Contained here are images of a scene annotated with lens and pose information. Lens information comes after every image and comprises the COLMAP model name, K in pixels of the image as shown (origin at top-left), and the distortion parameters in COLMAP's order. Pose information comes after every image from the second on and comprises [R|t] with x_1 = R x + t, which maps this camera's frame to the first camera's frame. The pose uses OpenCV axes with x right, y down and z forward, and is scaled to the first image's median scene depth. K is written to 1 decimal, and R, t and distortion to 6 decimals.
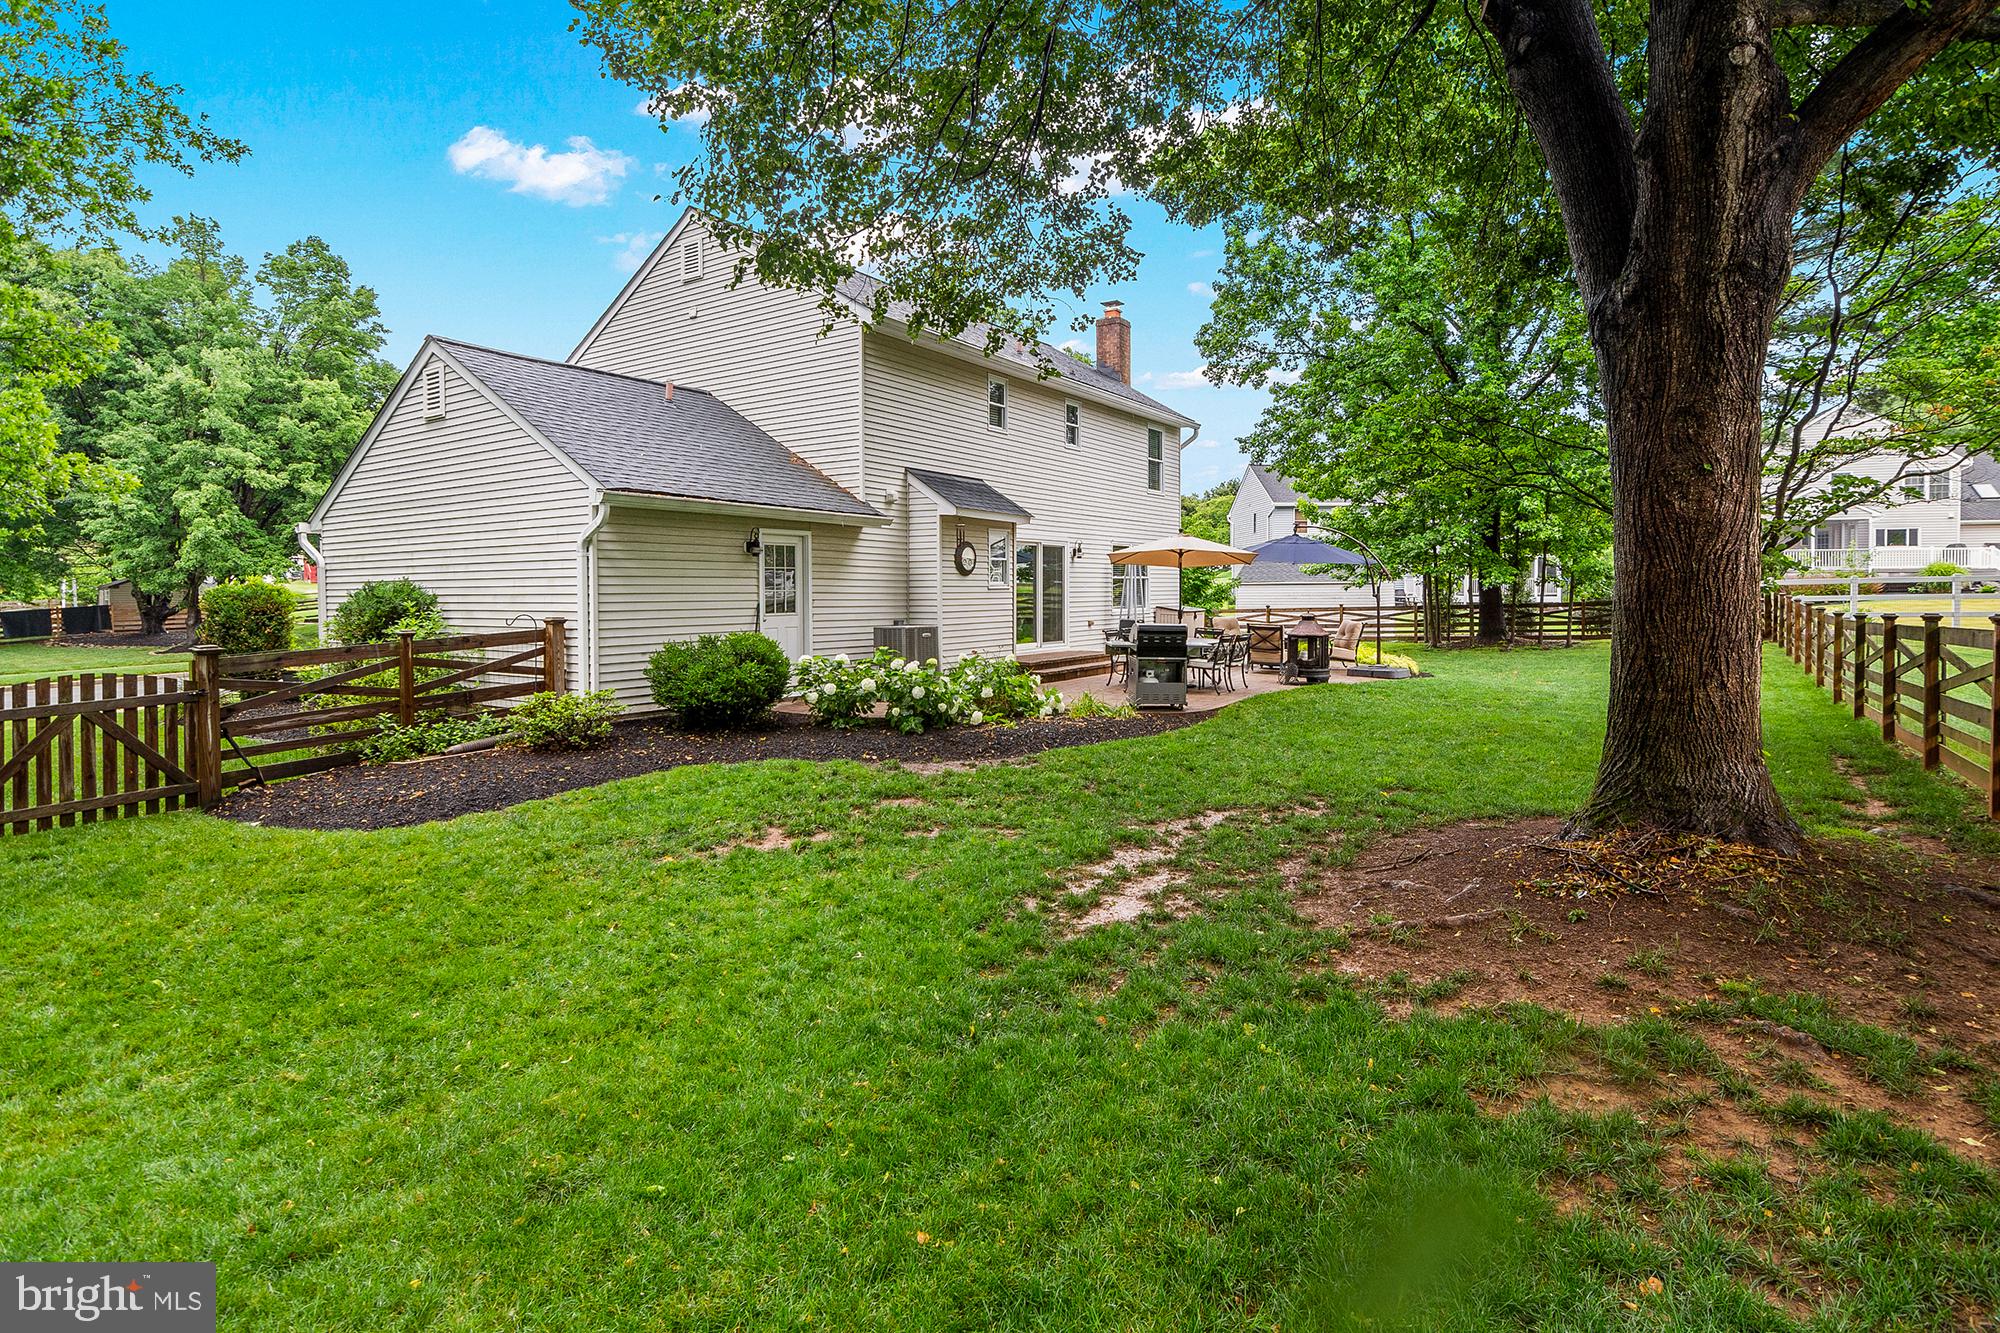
lens RADIAL K [[986.6, 0, 1001.9], [0, 986.6, 622.9], [0, 0, 1]] dist [-0.015210, -0.000885]
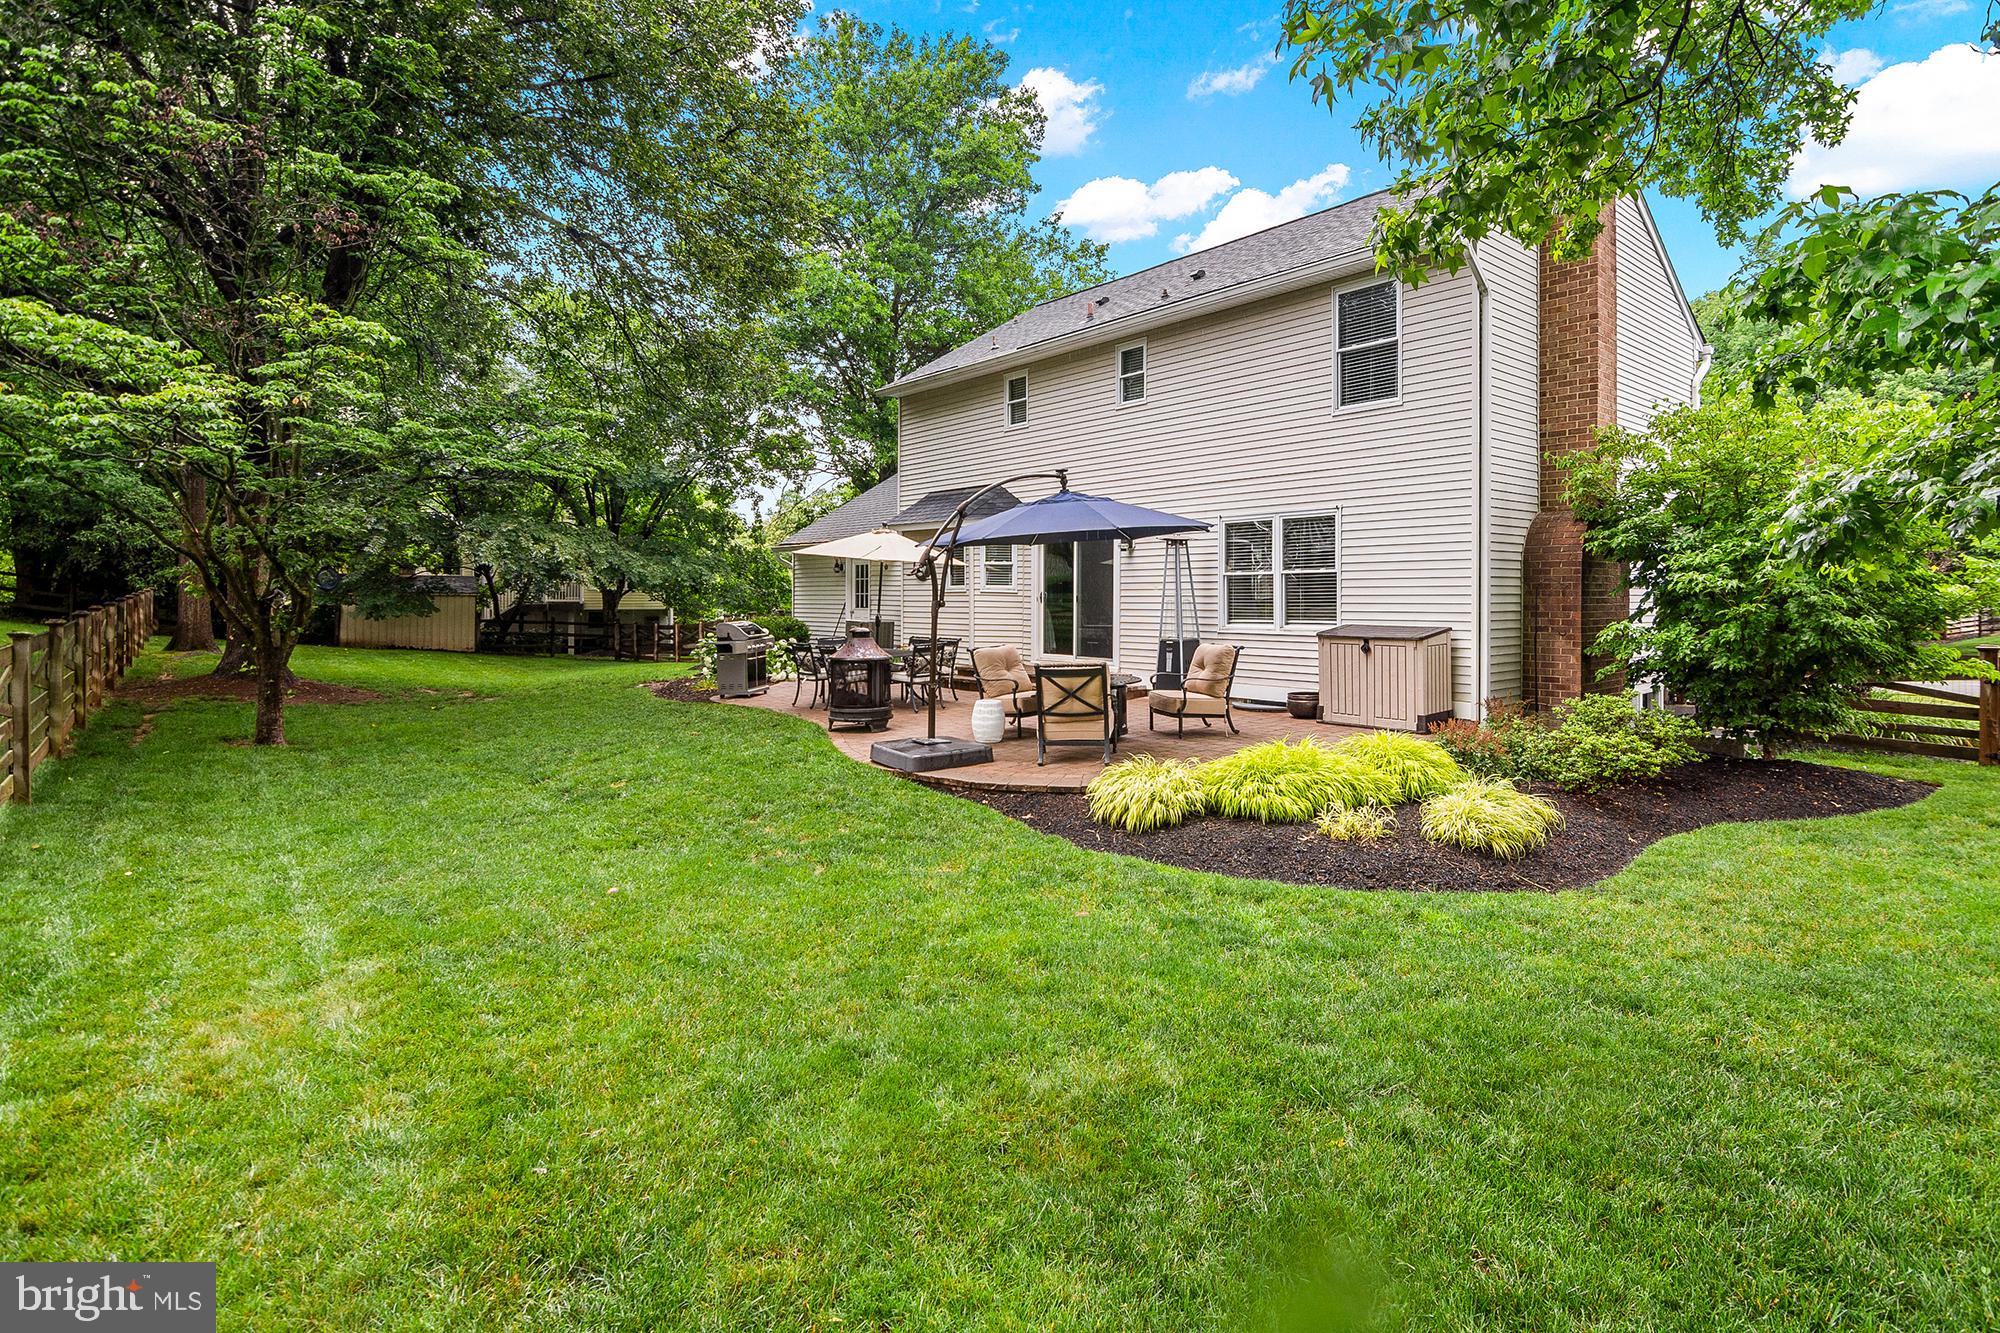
lens RADIAL K [[986.6, 0, 1001.9], [0, 986.6, 622.9], [0, 0, 1]] dist [-0.015210, -0.000885]
pose [[-0.276655, 0.036718, -0.960268, 0.836464], [-0.025947, 0.998620, 0.045659, -0.041786], [0.960619, 0.037548, -0.275321, 1.121669]]
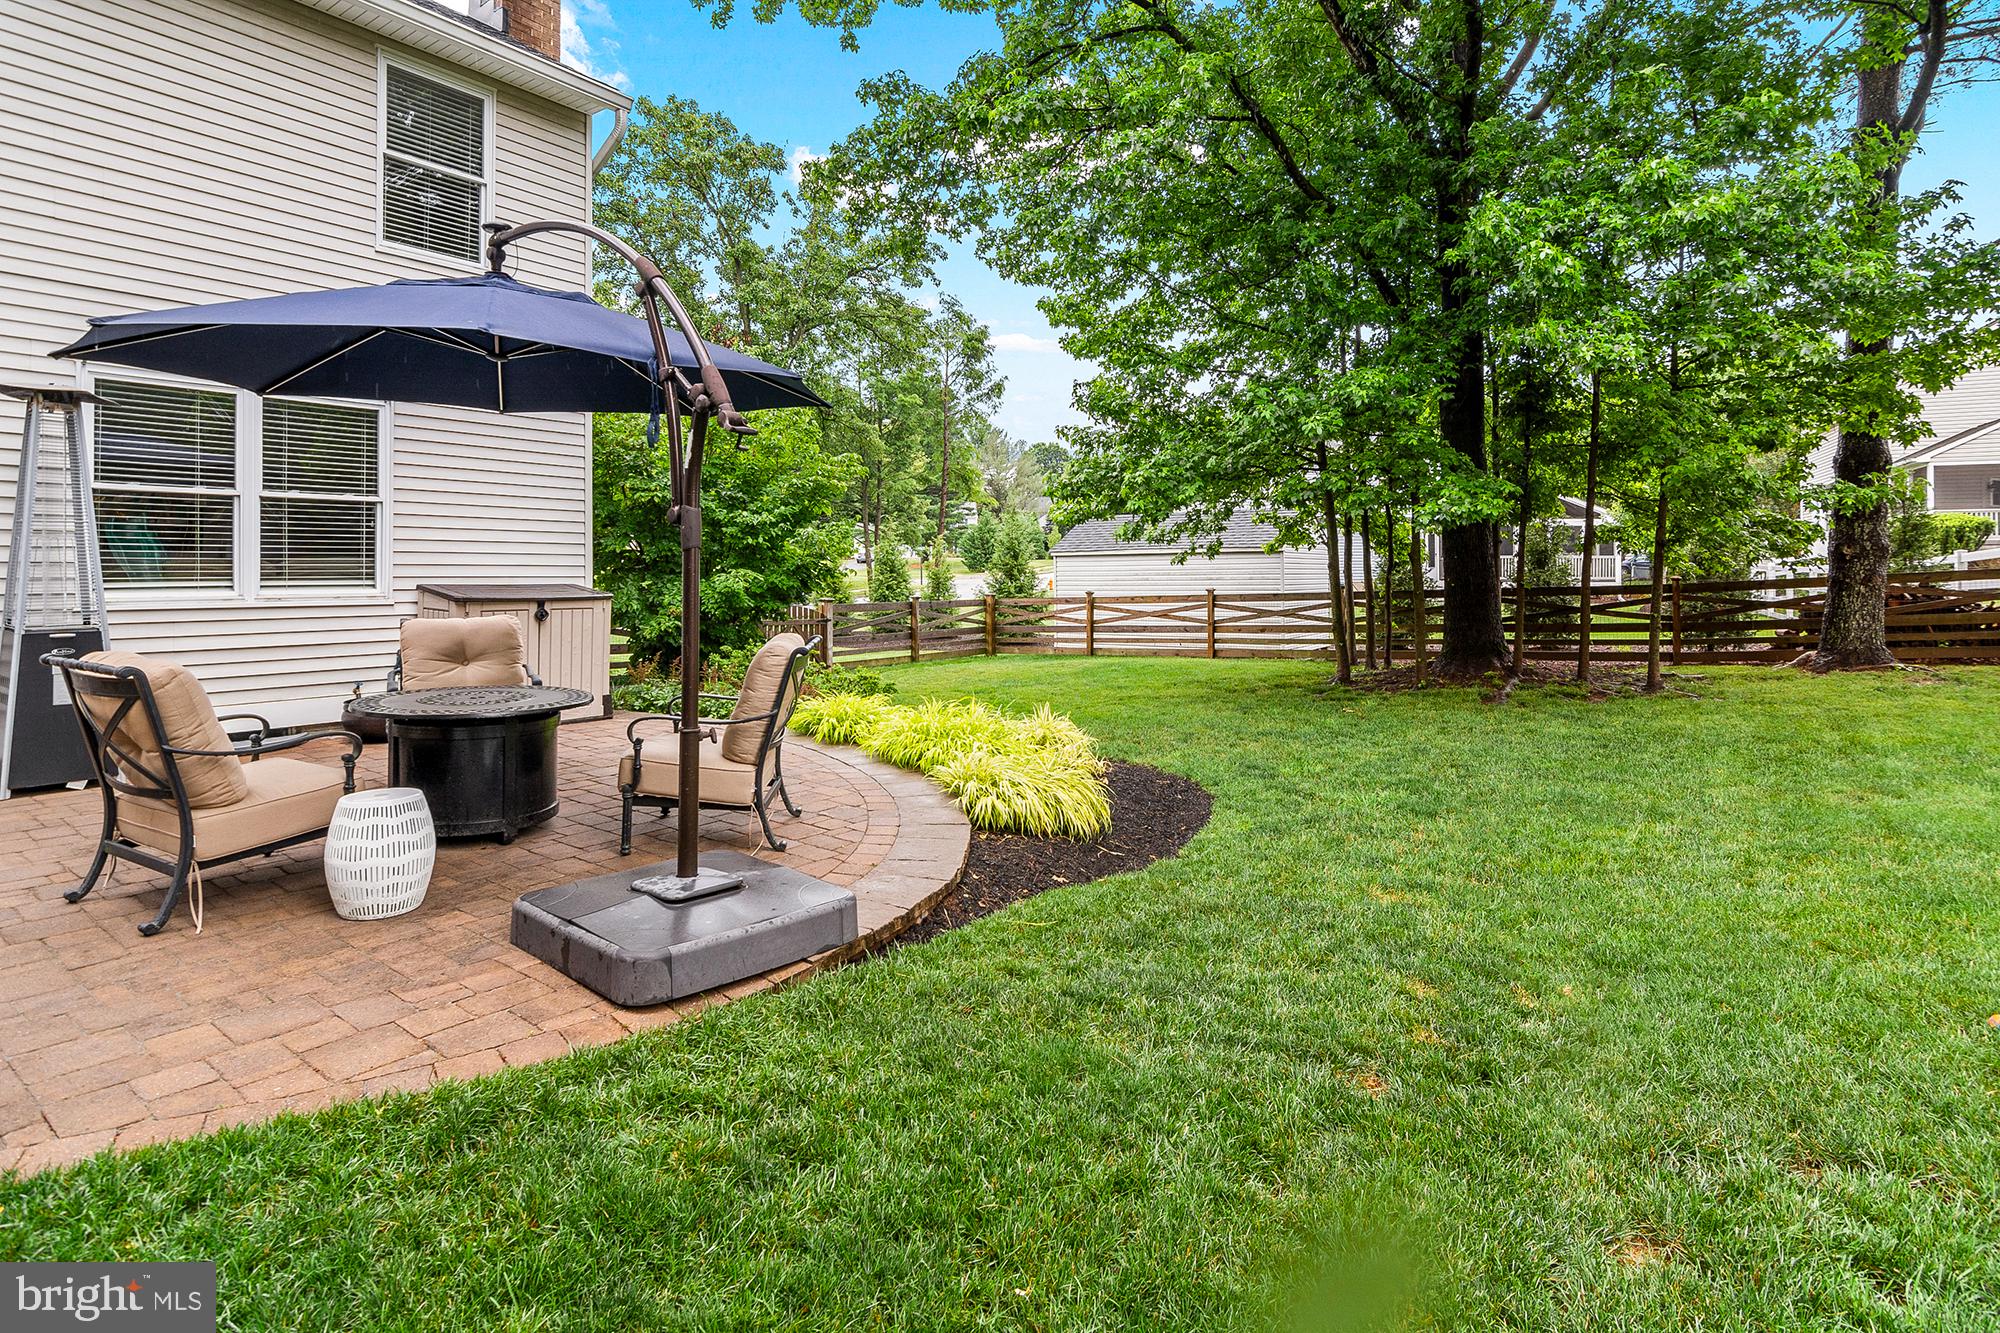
lens RADIAL K [[1002.2, 0, 1000.7], [0, 1002.2, 569.2], [0, 0, 1]] dist [-0.004049, -0.001241]
pose [[0.998561, 0.005883, -0.053311, 0.442020], [-0.007807, 0.999323, -0.035949, -0.011698], [0.053064, 0.036314, 0.997931, 0.765811]]
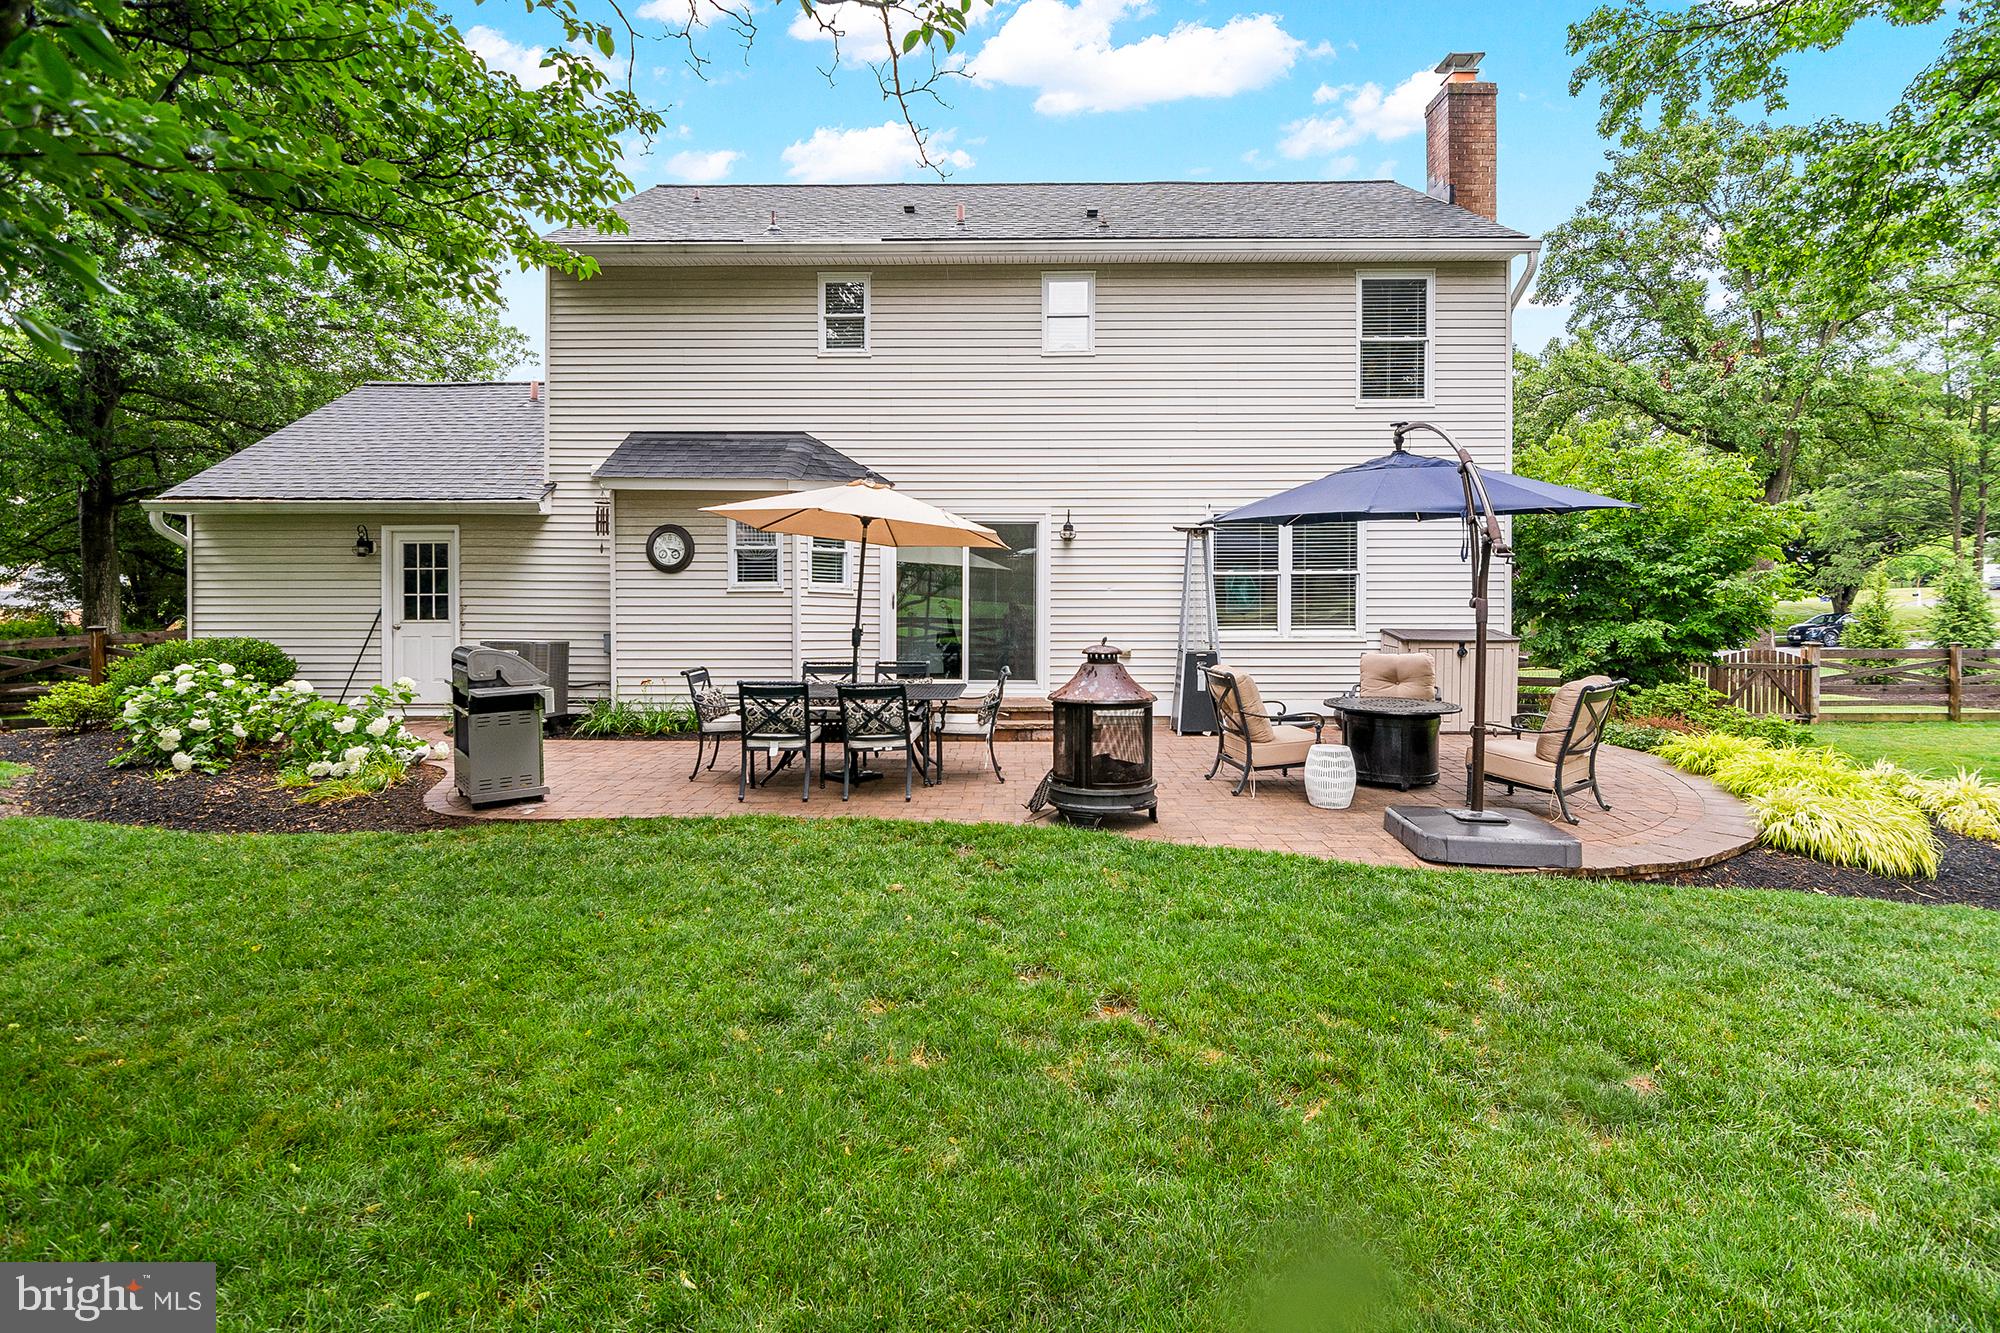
lens RADIAL K [[986.6, 0, 1001.9], [0, 986.6, 622.9], [0, 0, 1]] dist [-0.015210, -0.000885]
pose [[0.542248, 0.022829, -0.839908, 0.553520], [-0.029922, 0.999521, 0.007850, -0.019400], [0.839685, 0.020876, 0.542672, 0.651053]]
